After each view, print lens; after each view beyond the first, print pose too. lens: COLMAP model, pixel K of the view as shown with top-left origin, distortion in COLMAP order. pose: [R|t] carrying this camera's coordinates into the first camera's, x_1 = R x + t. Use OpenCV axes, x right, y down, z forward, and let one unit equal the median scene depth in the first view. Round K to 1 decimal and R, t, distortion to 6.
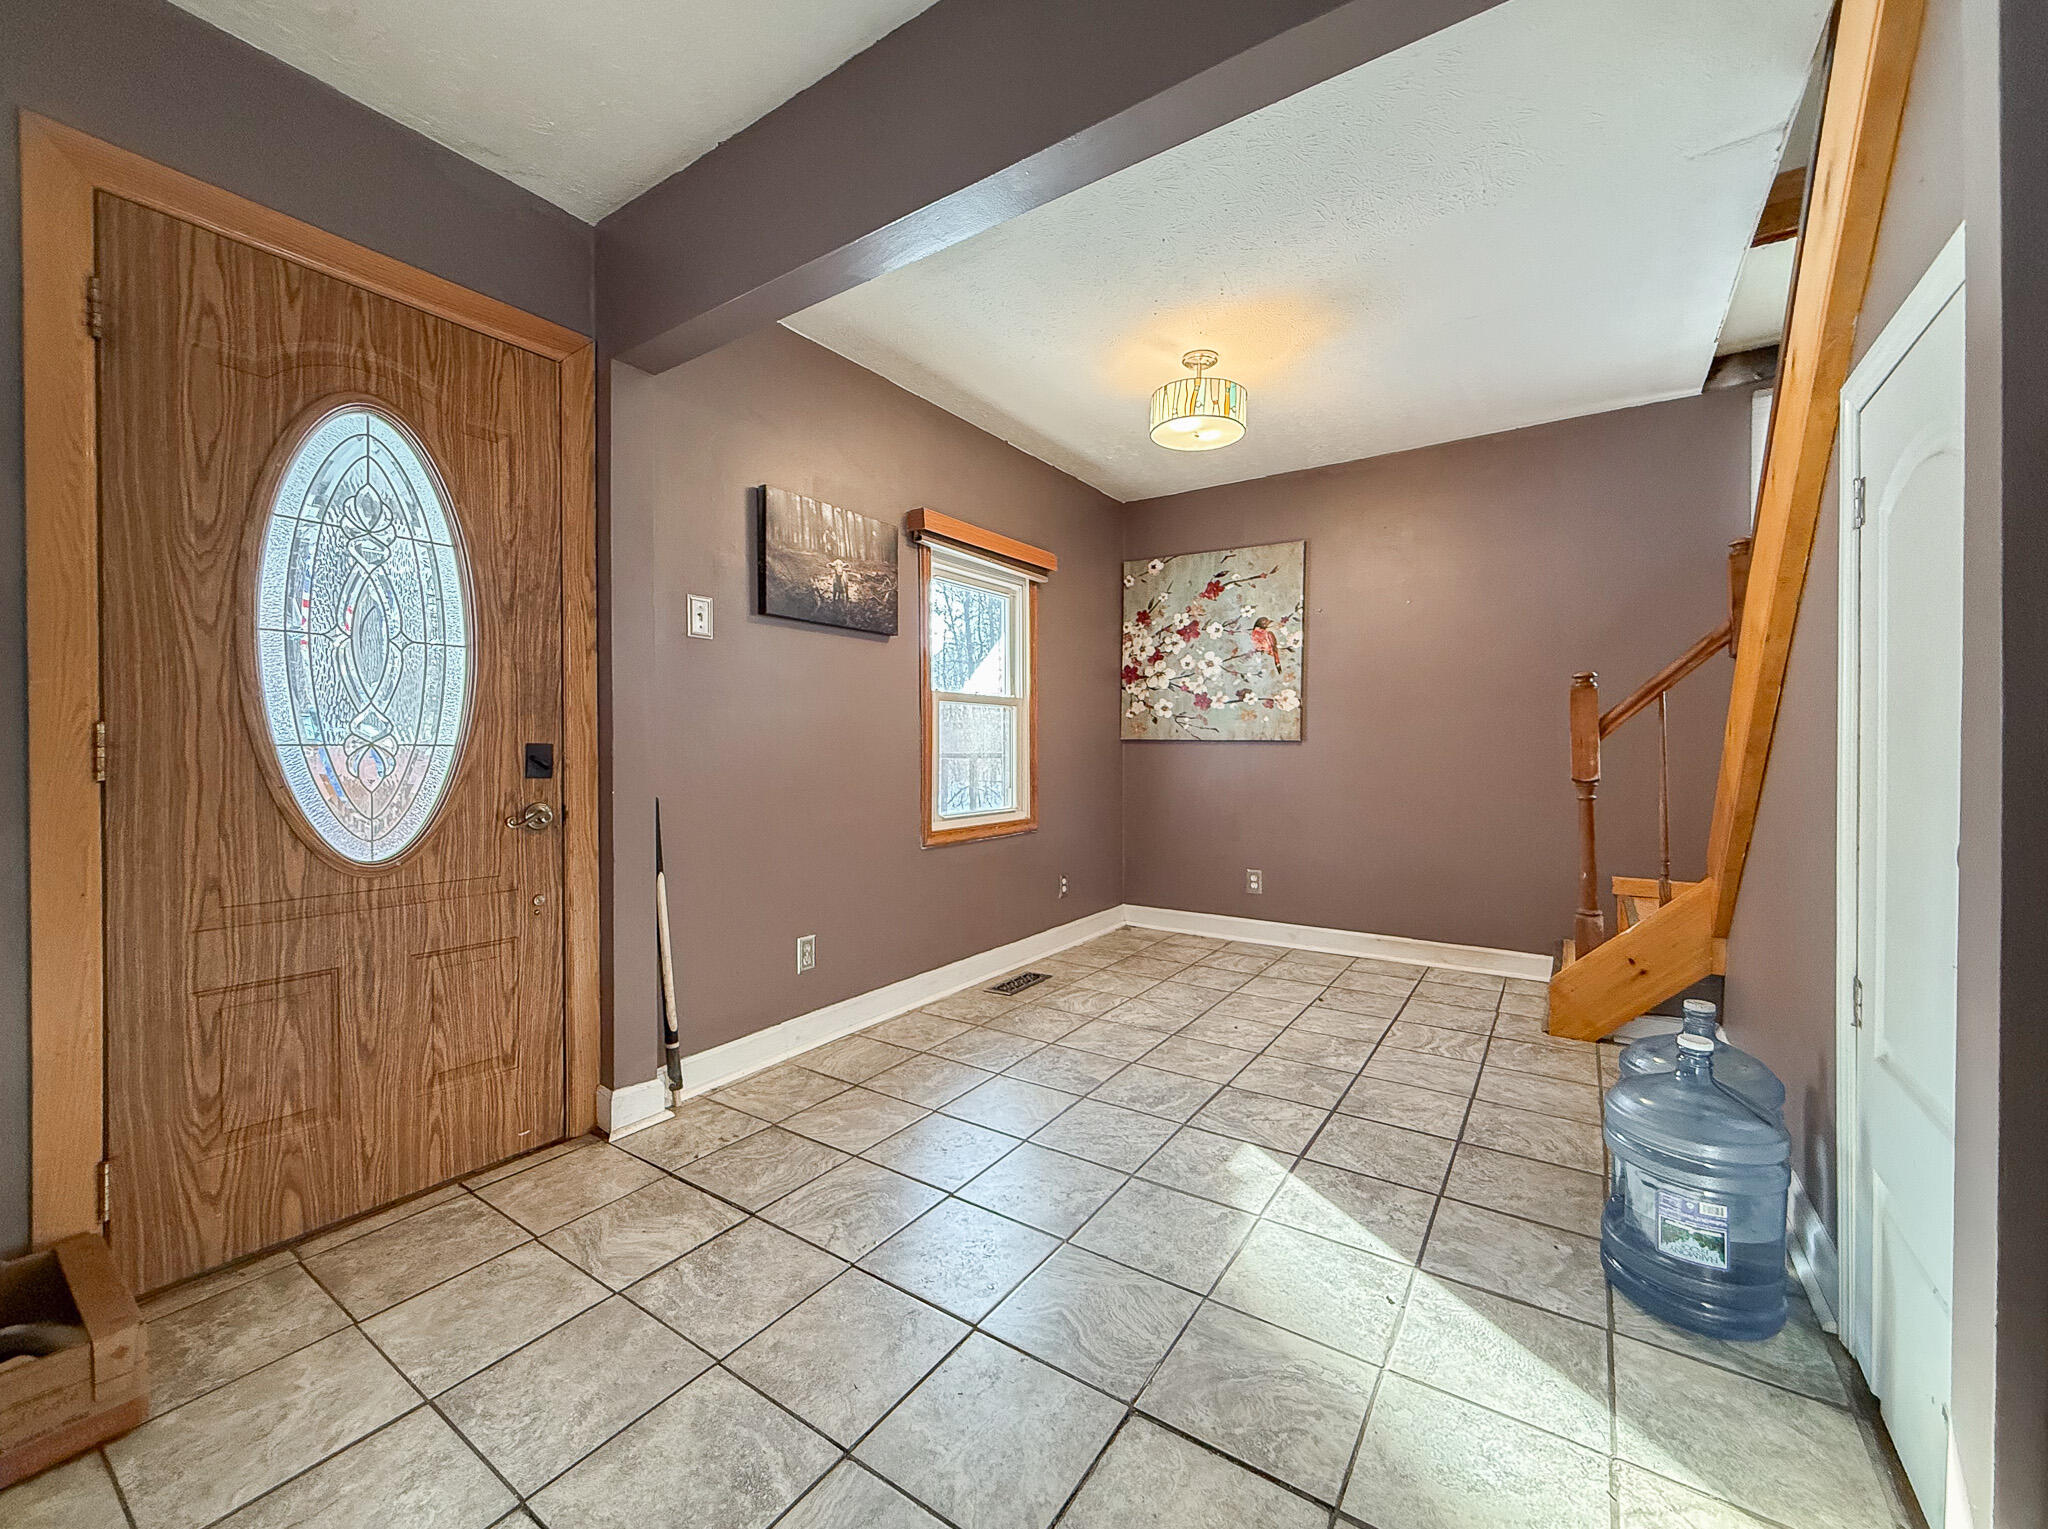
lens RADIAL K [[833.0, 0, 1026.0], [0, 833.0, 750.8], [0, 0, 1]] dist [-0.004136, 0.002040]
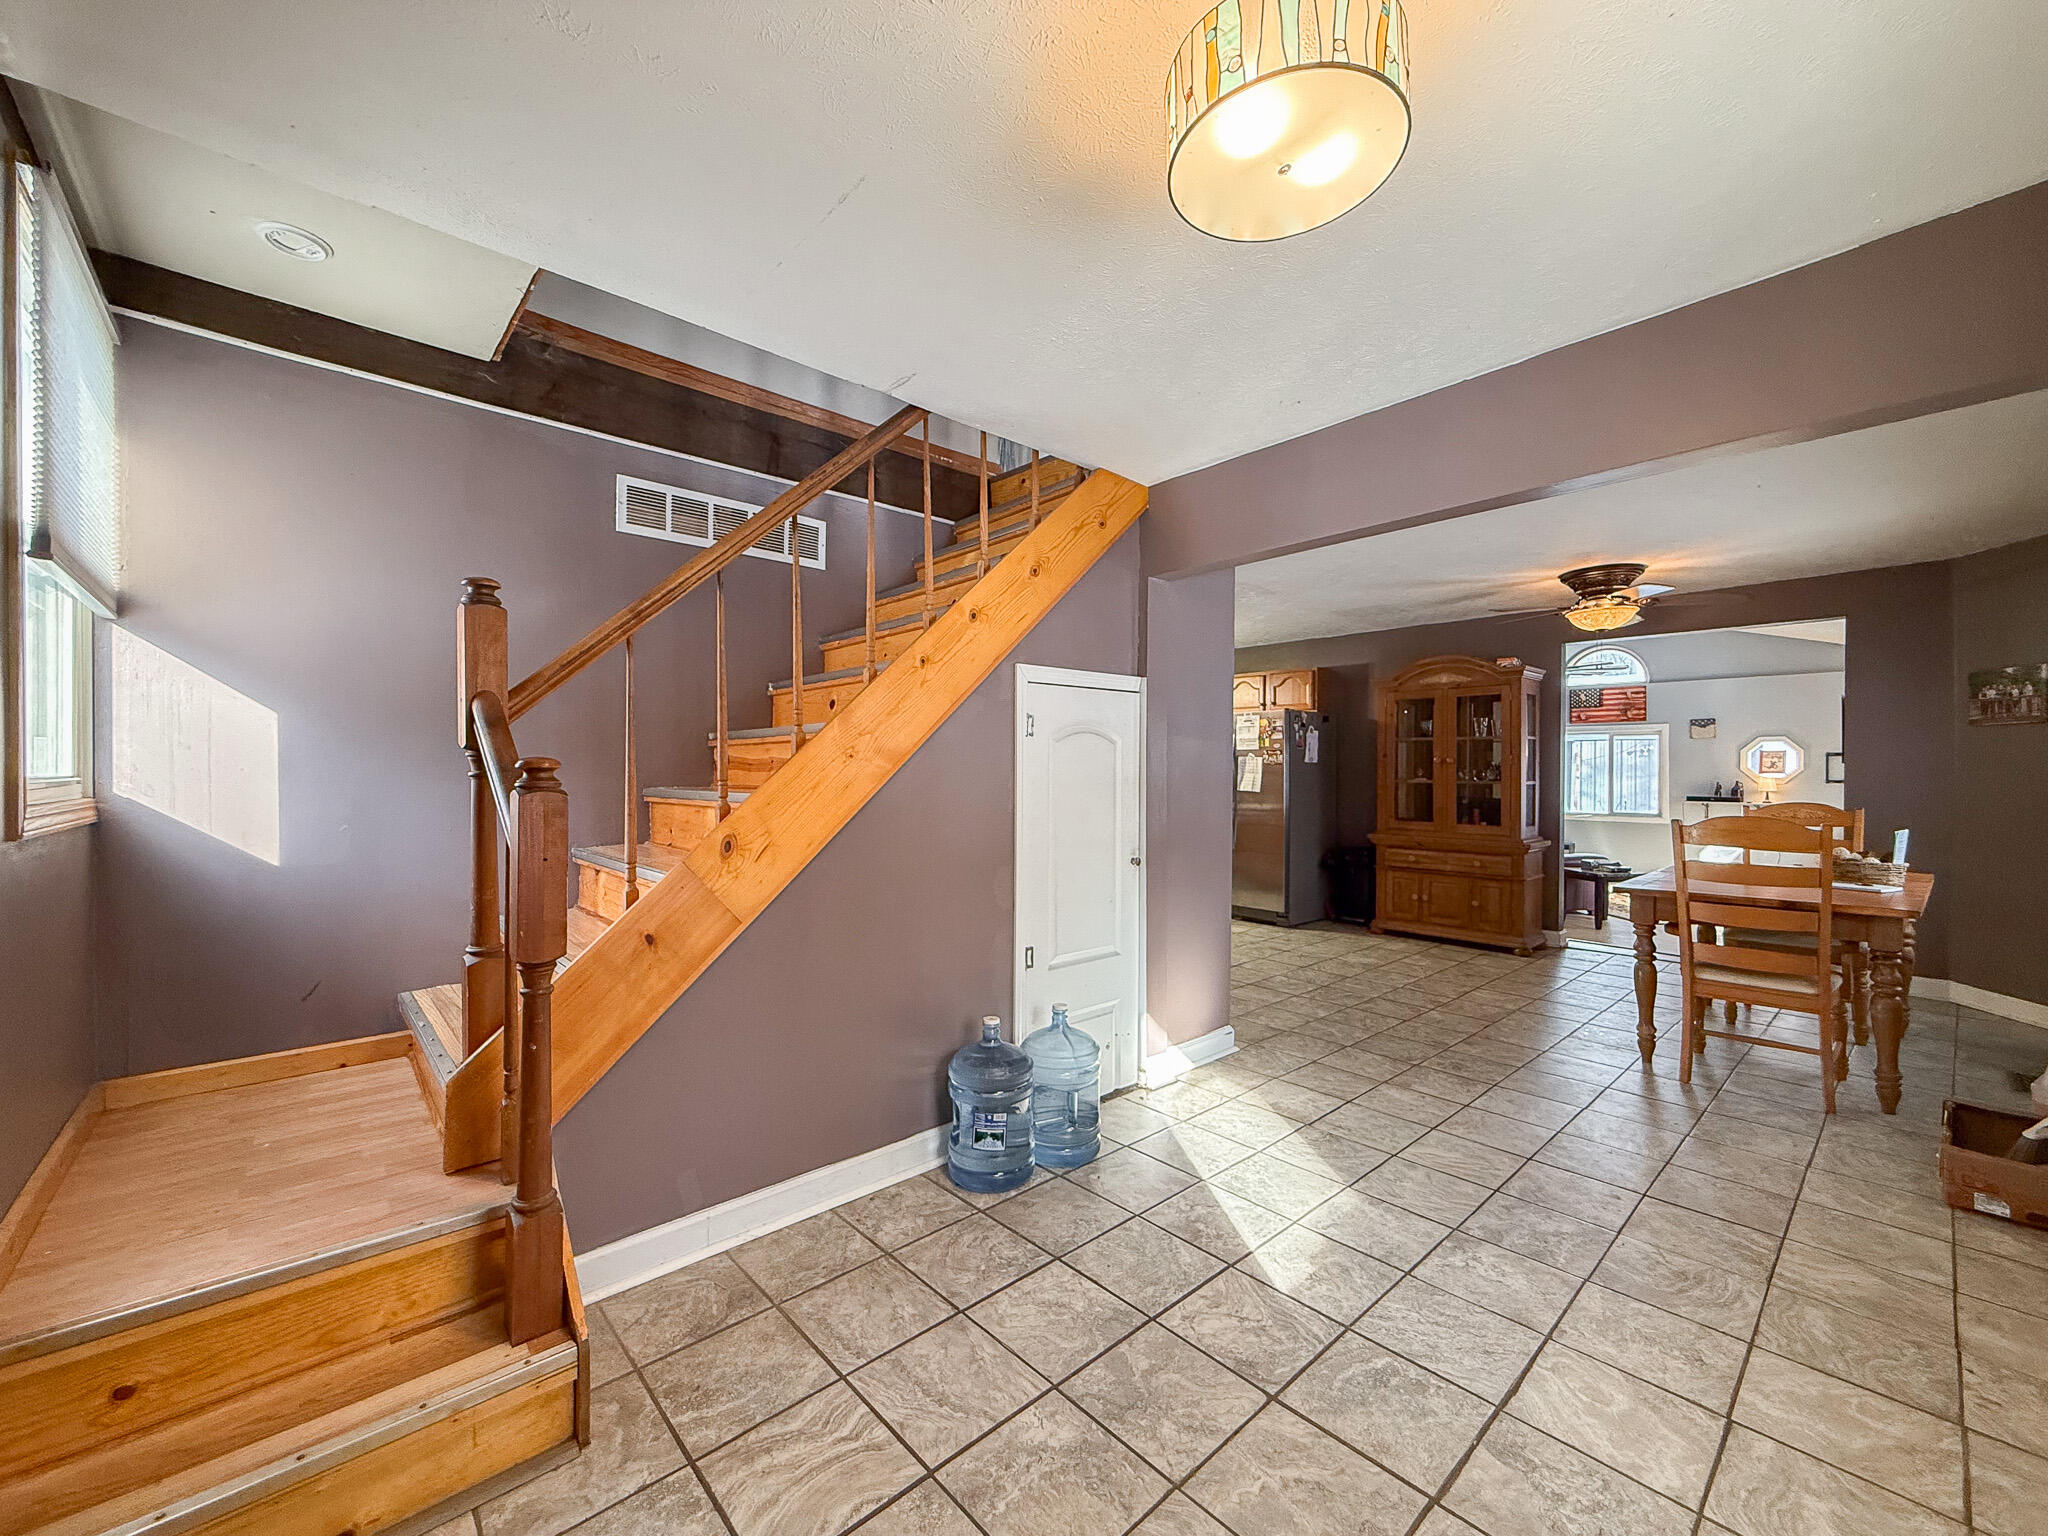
lens RADIAL K [[833.0, 0, 1009.7], [0, 833.0, 770.0], [0, 0, 1]] dist [-0.004136, 0.002040]
pose [[-0.967583, 0.001807, 0.252545, 0.230161], [0.002699, 0.999991, 0.003186, -0.087537], [-0.252537, 0.003764, -0.967580, 1.416304]]
